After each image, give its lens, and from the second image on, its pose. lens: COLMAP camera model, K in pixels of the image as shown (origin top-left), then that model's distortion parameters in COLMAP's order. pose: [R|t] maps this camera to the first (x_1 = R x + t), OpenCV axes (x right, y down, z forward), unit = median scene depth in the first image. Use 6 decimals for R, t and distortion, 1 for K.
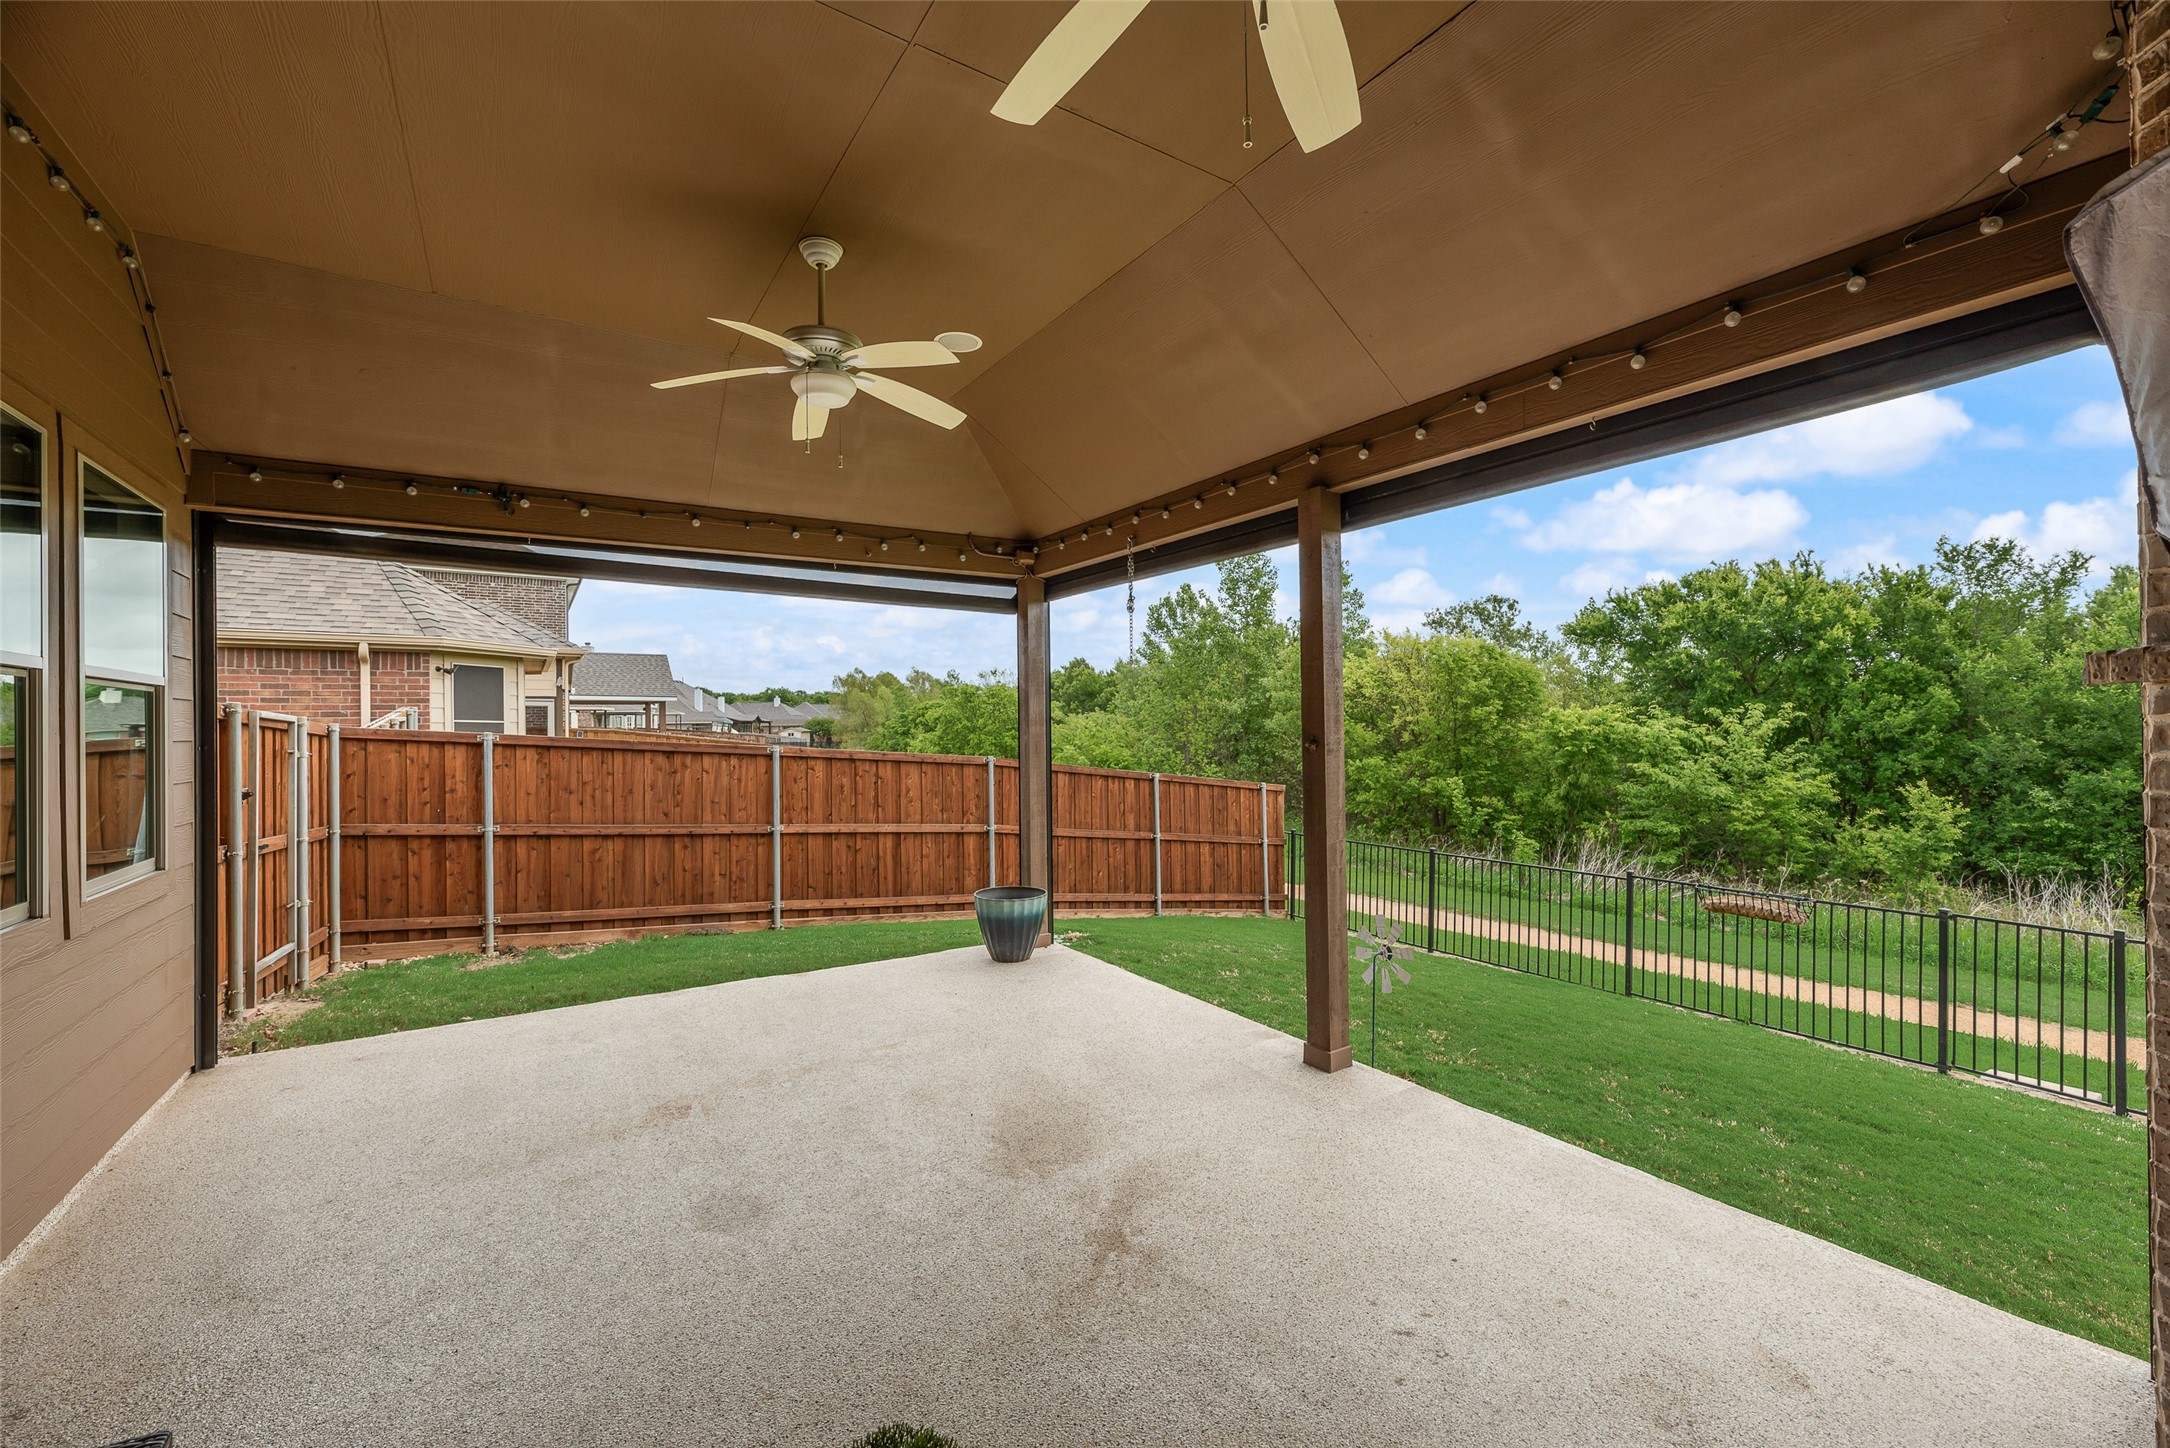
lens RADIAL K [[889.3, 0, 1091.7], [0, 889.3, 732.1], [0, 0, 1]] dist [0.008123, -0.000709]
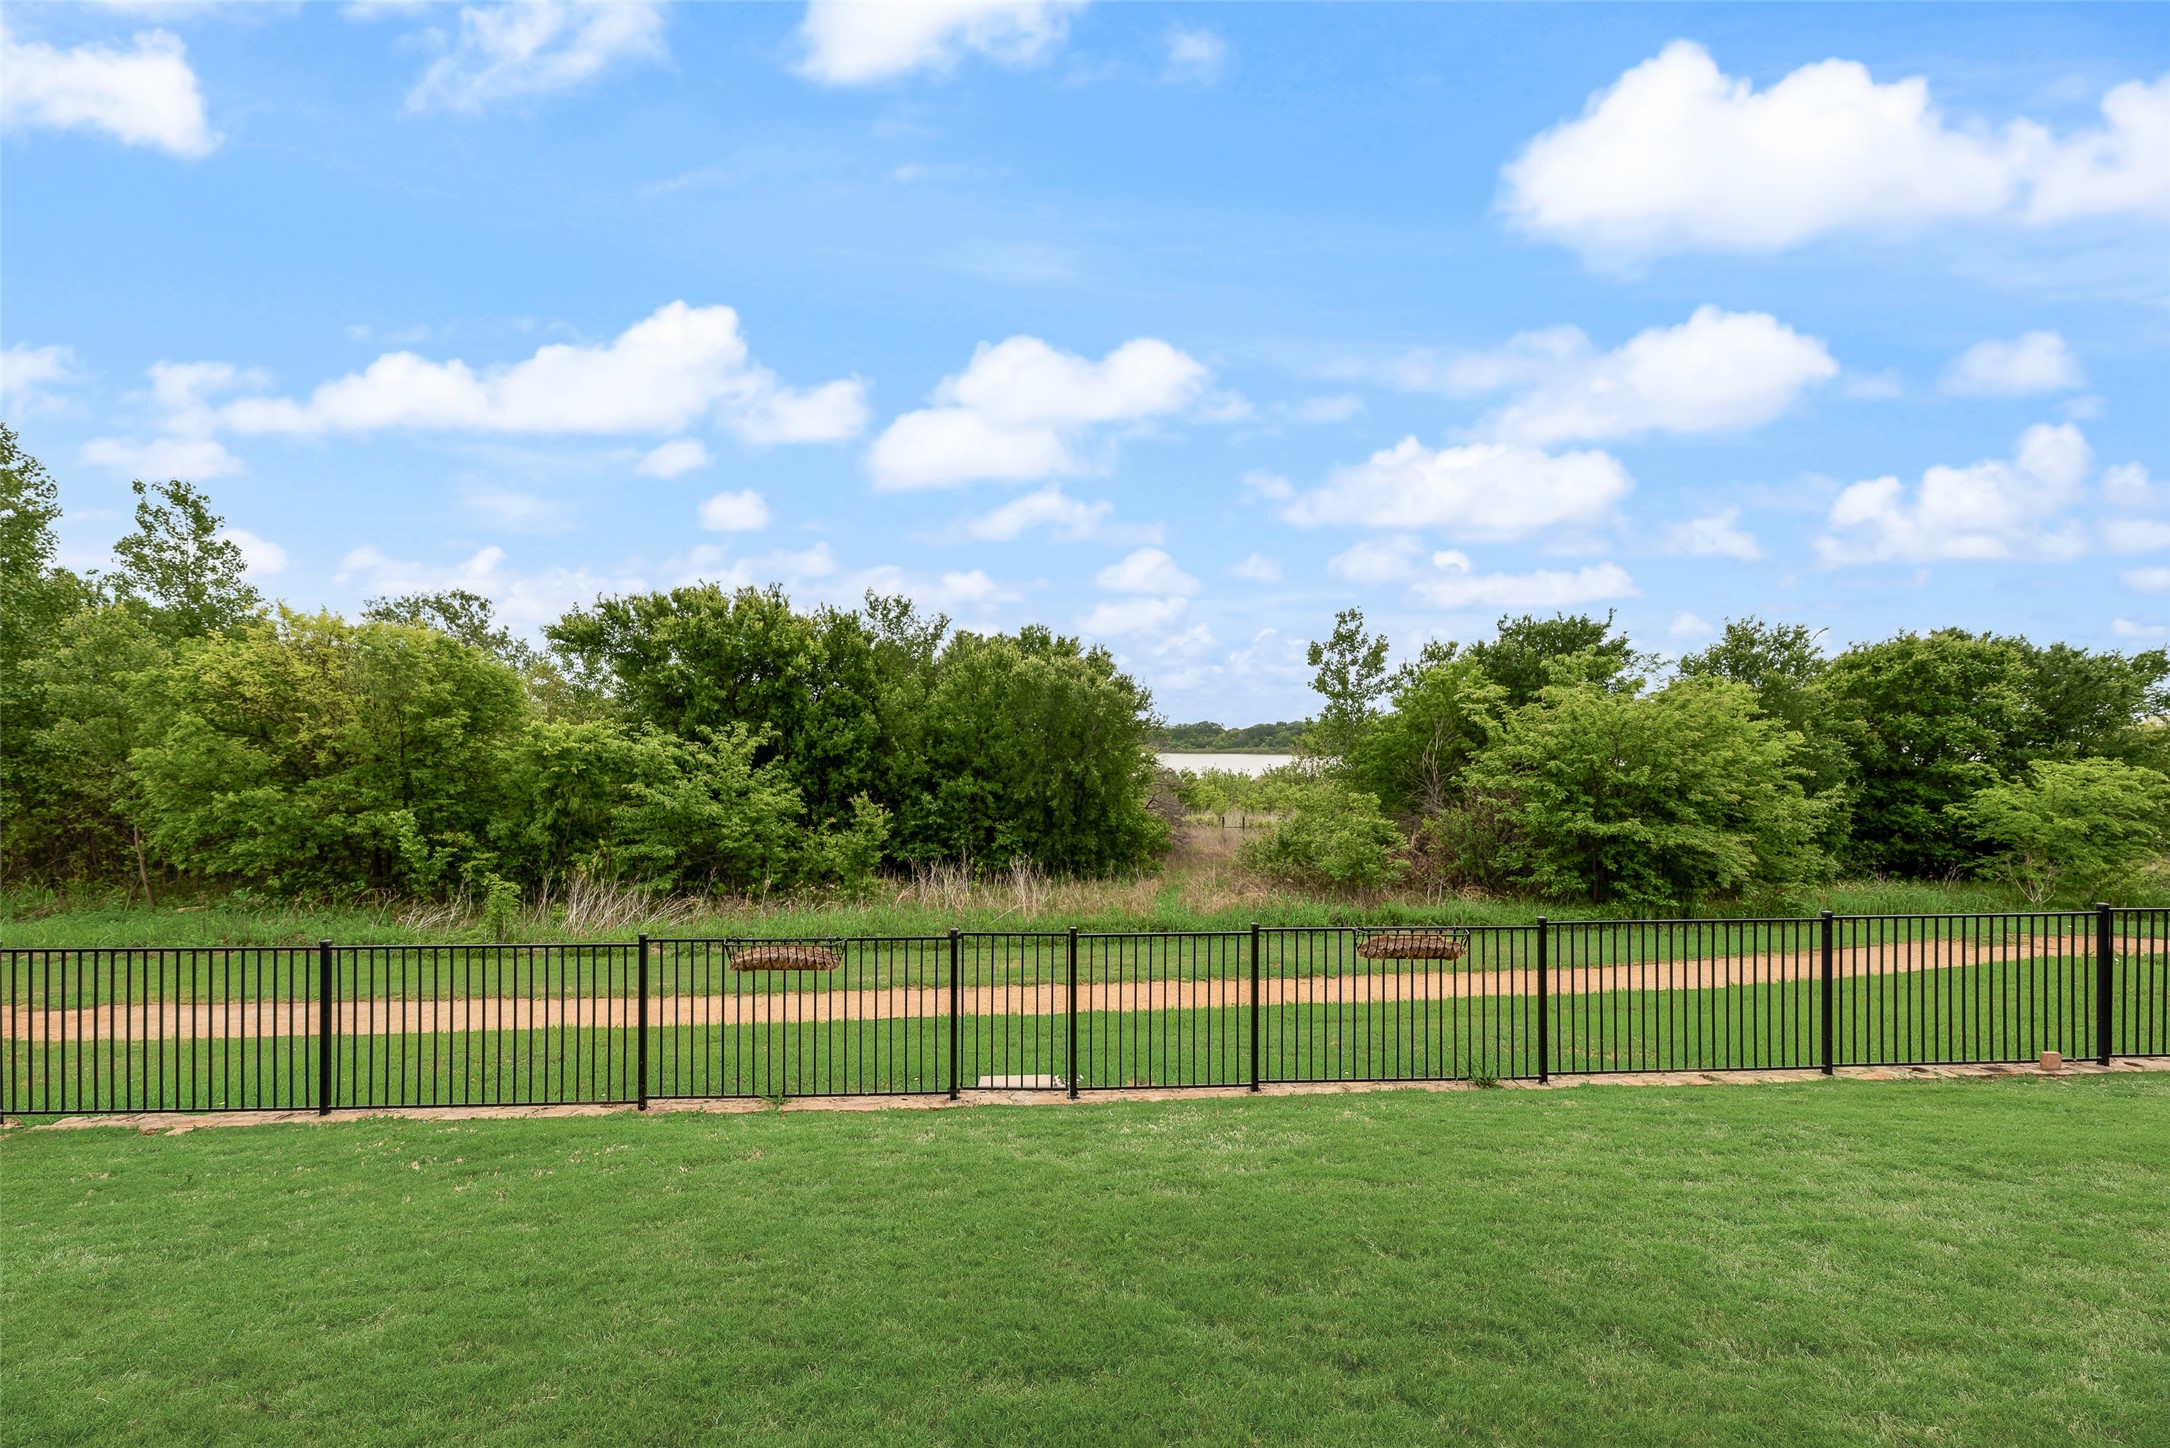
lens RADIAL K [[889.3, 0, 1078.1], [0, 889.3, 769.9], [0, 0, 1]] dist [0.008123, -0.000709]
pose [[0.520621, -0.019325, 0.853569, 0.066237], [0.001668, 0.999765, 0.021618, 0.001096], [-0.853786, -0.009830, 0.520530, 0.126819]]
